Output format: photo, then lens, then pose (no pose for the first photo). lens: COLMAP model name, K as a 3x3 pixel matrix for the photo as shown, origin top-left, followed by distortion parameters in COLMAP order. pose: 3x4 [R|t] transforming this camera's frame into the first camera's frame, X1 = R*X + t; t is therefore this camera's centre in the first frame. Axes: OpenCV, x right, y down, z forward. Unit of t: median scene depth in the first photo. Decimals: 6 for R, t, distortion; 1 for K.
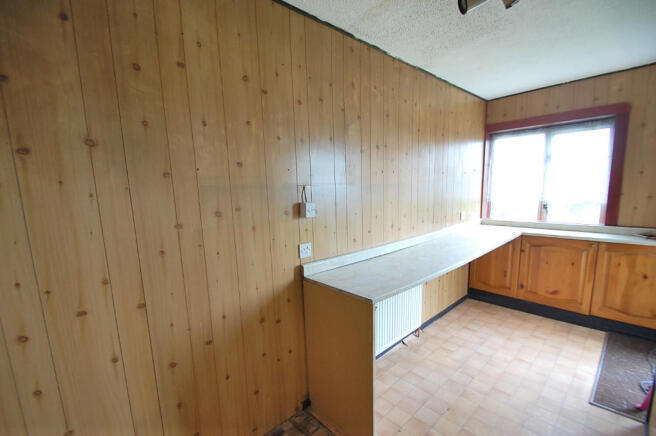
lens RADIAL K [[279.5, 0, 295.6], [0, 279.5, 257.3], [0, 0, 1]] dist [0.013147, -0.015063]
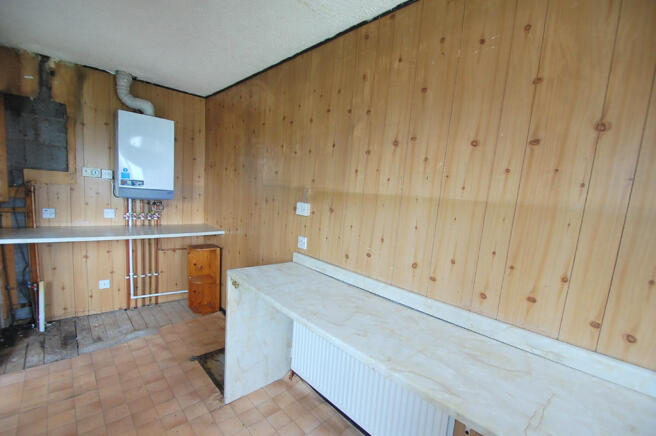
lens RADIAL K [[287.5, 0, 326.2], [0, 287.5, 232.9], [0, 0, 1]] dist [0.015367, -0.016860]
pose [[0.050412, 0.221222, -0.973920, 1.108810], [-0.257833, 0.944986, 0.201303, -0.304211], [0.964873, 0.240961, 0.104677, 0.876868]]
